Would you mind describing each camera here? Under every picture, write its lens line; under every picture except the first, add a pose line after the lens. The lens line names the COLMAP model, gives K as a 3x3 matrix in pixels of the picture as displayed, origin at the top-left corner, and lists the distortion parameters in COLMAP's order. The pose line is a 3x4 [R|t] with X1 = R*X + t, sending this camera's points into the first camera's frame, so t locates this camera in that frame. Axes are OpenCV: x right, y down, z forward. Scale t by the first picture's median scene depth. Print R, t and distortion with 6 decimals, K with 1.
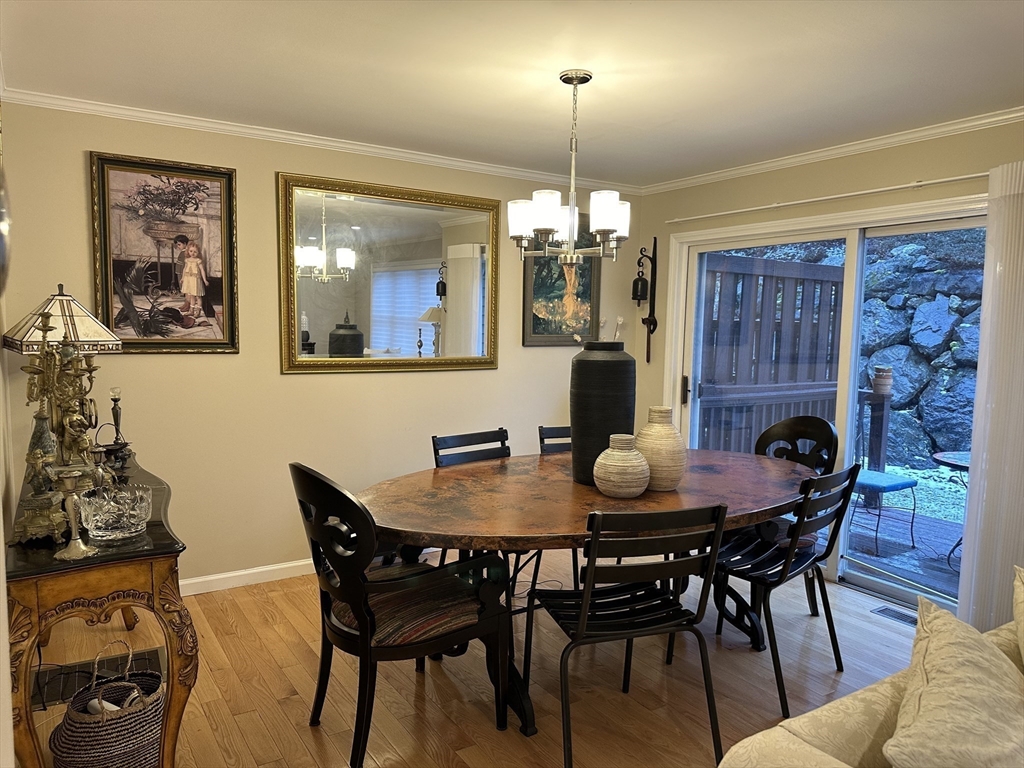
lens RADIAL K [[725.7, 0, 510.4], [0, 725.7, 390.8], [0, 0, 1]] dist [0.052130, -0.051309]
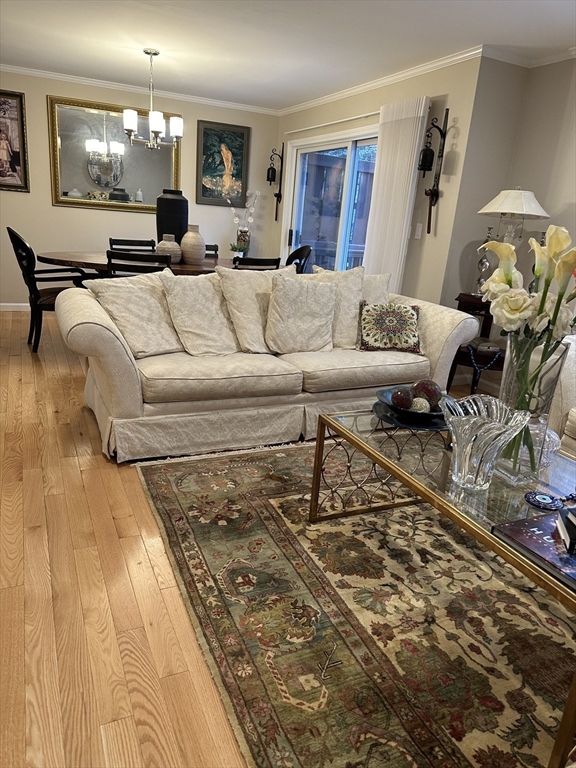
lens RADIAL K [[544.3, 0, 288.1], [0, 544.3, 382.5], [0, 0, 1]] dist [0.052130, -0.051309]
pose [[0.987688, 0.096553, -0.123083, 0.572079], [-0.070505, 0.977108, 0.200723, 0.106286], [0.139645, -0.189573, 0.971885, -0.475016]]
